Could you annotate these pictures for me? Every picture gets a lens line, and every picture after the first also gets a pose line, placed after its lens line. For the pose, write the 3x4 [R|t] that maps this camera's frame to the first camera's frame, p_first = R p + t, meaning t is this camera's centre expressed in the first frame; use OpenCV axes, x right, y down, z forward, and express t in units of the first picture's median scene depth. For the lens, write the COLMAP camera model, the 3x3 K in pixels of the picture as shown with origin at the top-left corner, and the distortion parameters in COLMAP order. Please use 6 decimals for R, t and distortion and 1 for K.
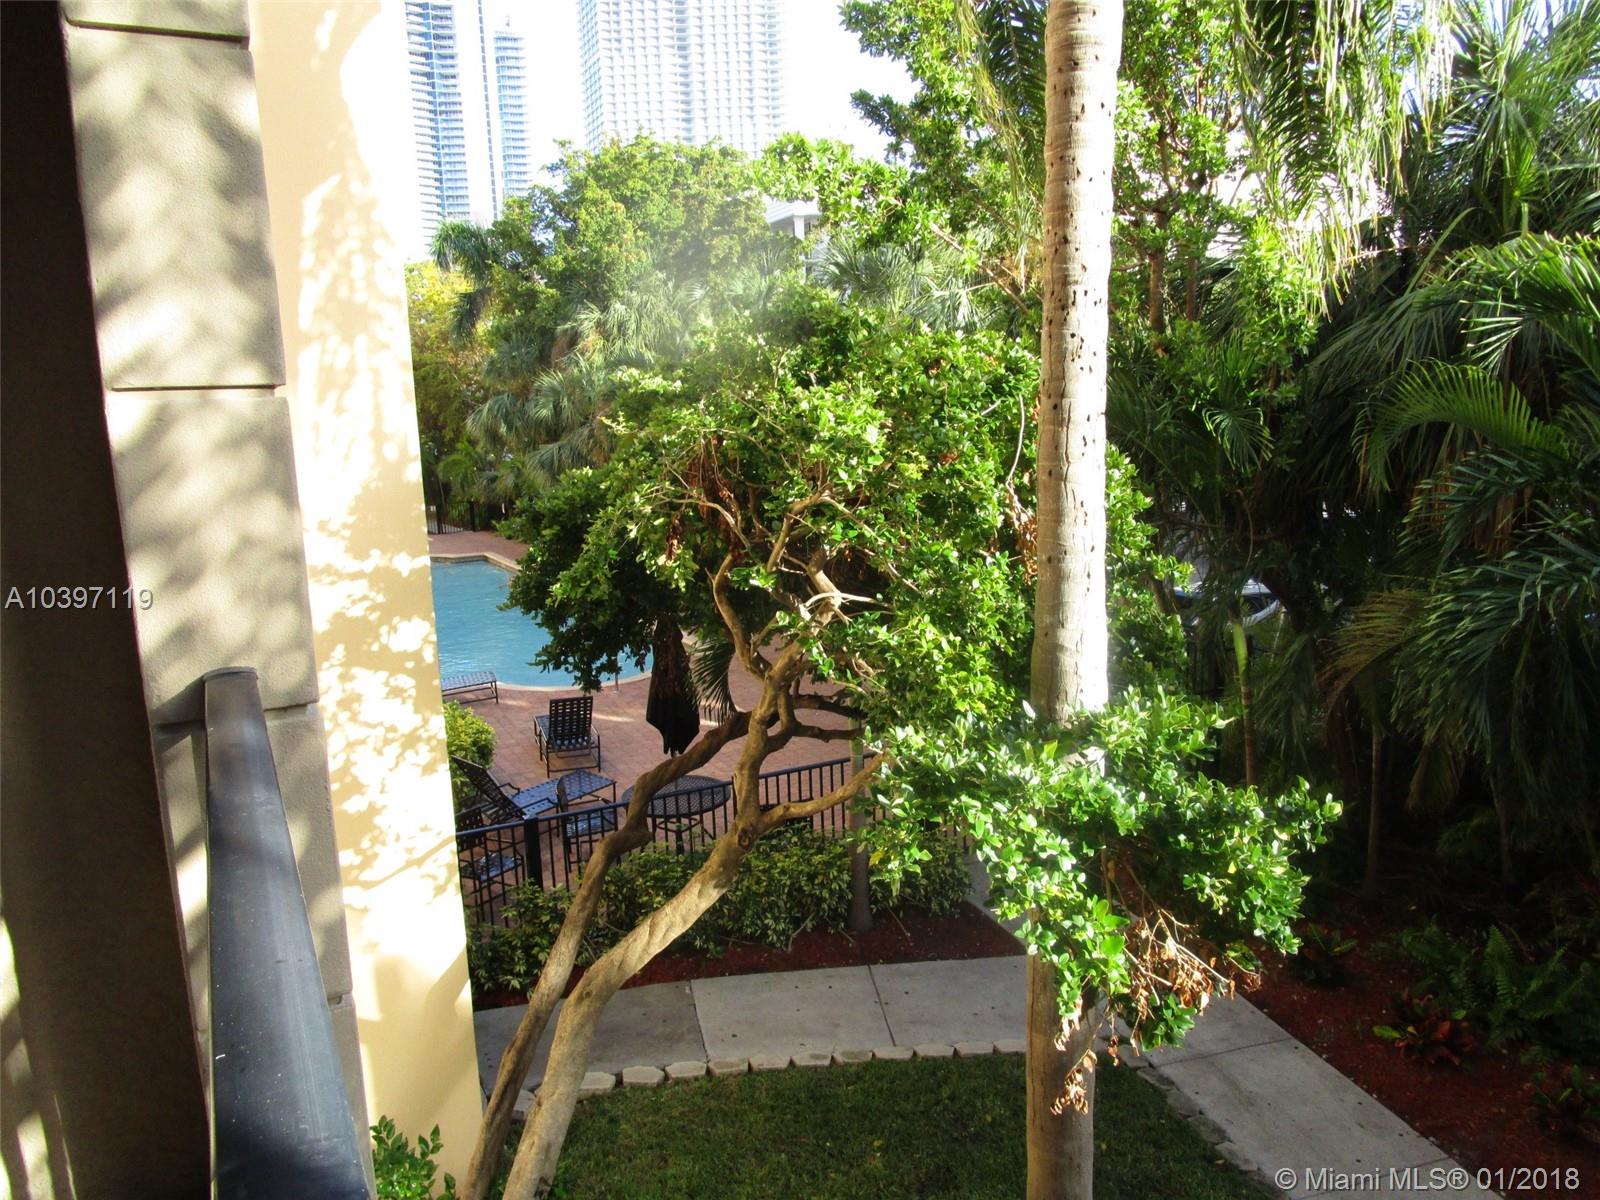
lens RADIAL K [[1114.7, 0, 794.6], [0, 1114.7, 602.1], [0, 0, 1]] dist [-0.046575, 0.006267]
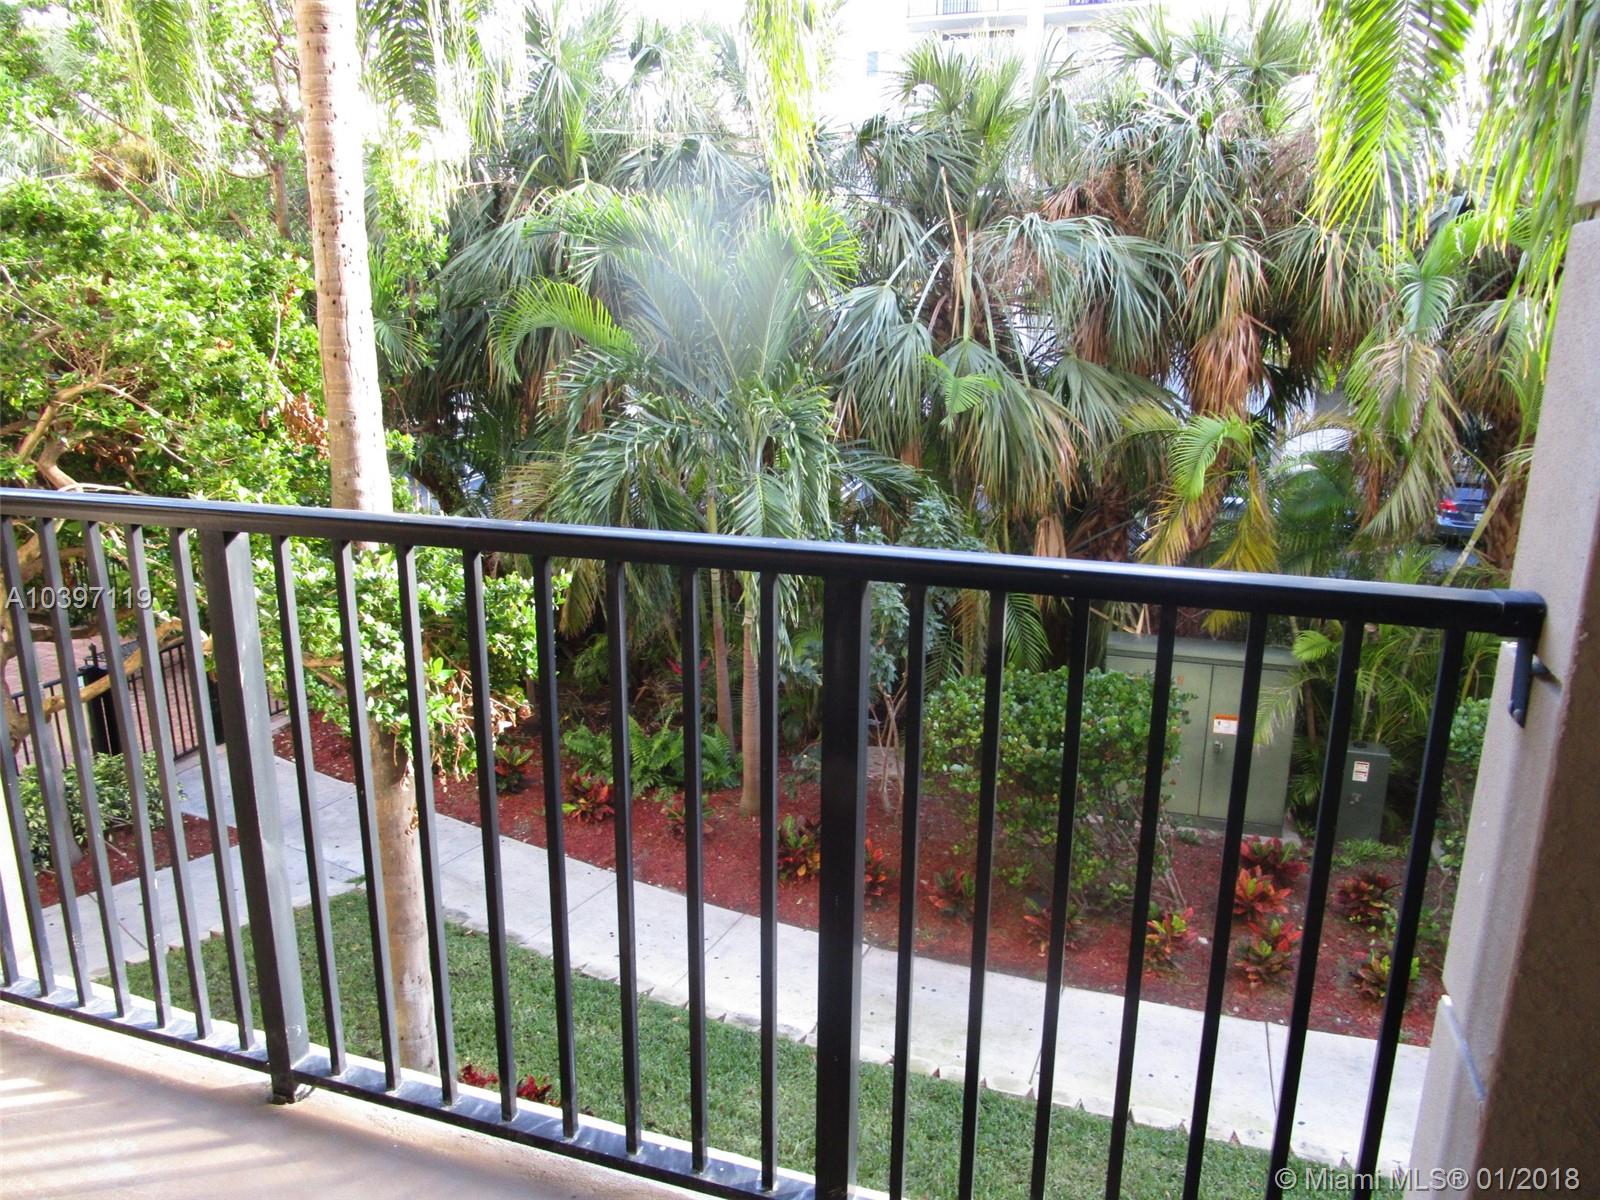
lens RADIAL K [[1114.7, 0, 794.6], [0, 1114.7, 602.1], [0, 0, 1]] dist [-0.046575, 0.006267]
pose [[0.707859, -0.145556, 0.691194, -0.156692], [0.093903, 0.989244, 0.112154, 0.035883], [-0.700084, -0.014484, 0.713914, -0.137704]]
